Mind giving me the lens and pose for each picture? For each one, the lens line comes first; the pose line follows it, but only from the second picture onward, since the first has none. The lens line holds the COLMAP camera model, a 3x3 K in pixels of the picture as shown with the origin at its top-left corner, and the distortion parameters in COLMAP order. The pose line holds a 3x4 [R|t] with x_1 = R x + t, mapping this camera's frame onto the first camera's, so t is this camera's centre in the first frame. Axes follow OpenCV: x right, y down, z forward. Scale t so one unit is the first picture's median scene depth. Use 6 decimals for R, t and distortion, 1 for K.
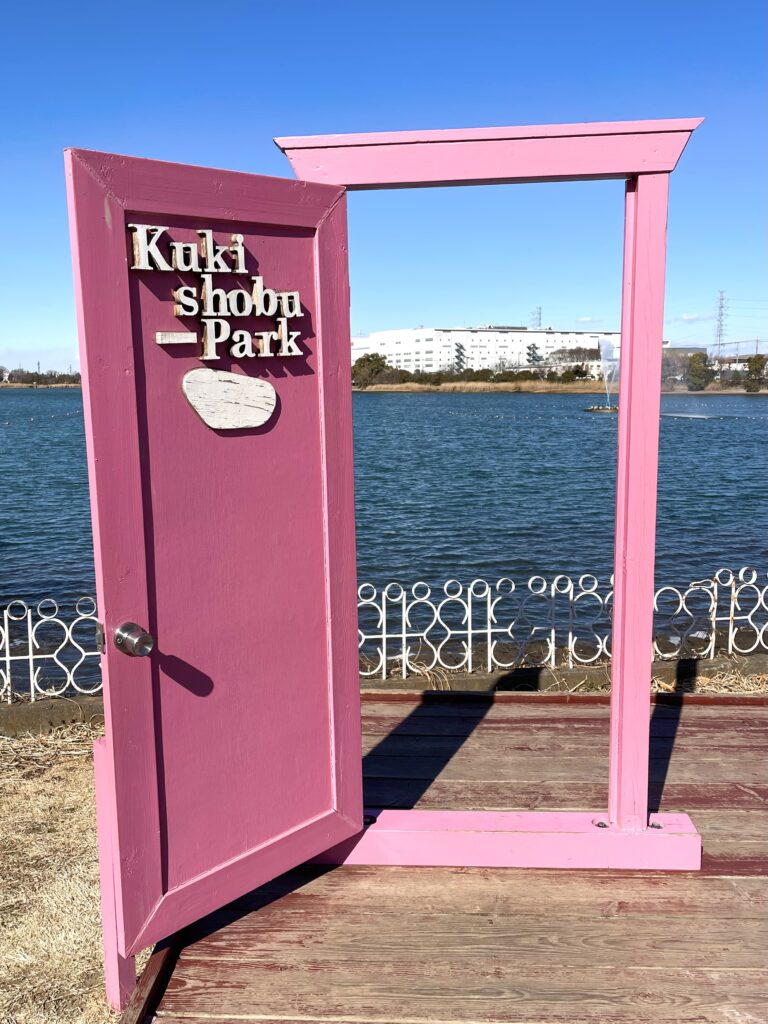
lens RADIAL K [[880.1, 0, 342.0], [0, 880.1, 505.8], [0, 0, 1]] dist [0.064498, -0.046009]
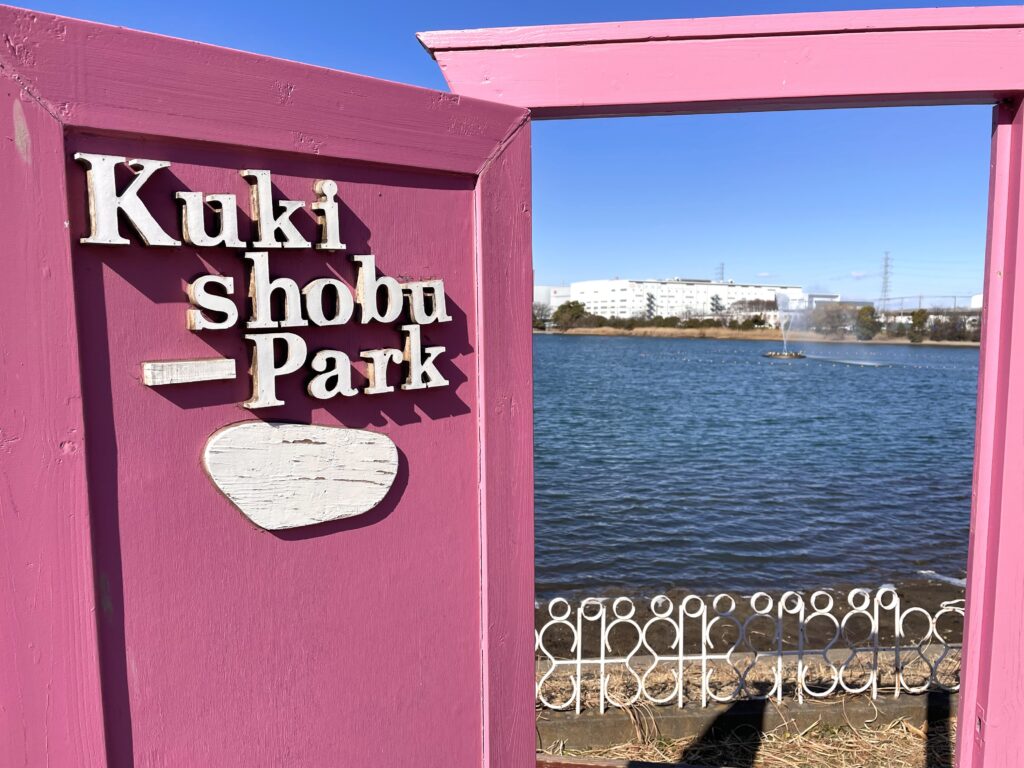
lens RADIAL K [[779.5, 0, 512.5], [0, 779.5, 387.3], [0, 0, 1]] dist [0.047829, -0.046984]
pose [[0.998912, 0.022669, -0.040748, 0.017678], [-0.025038, 0.997967, -0.058605, -0.130002], [0.039337, 0.059561, 0.997449, 0.448690]]
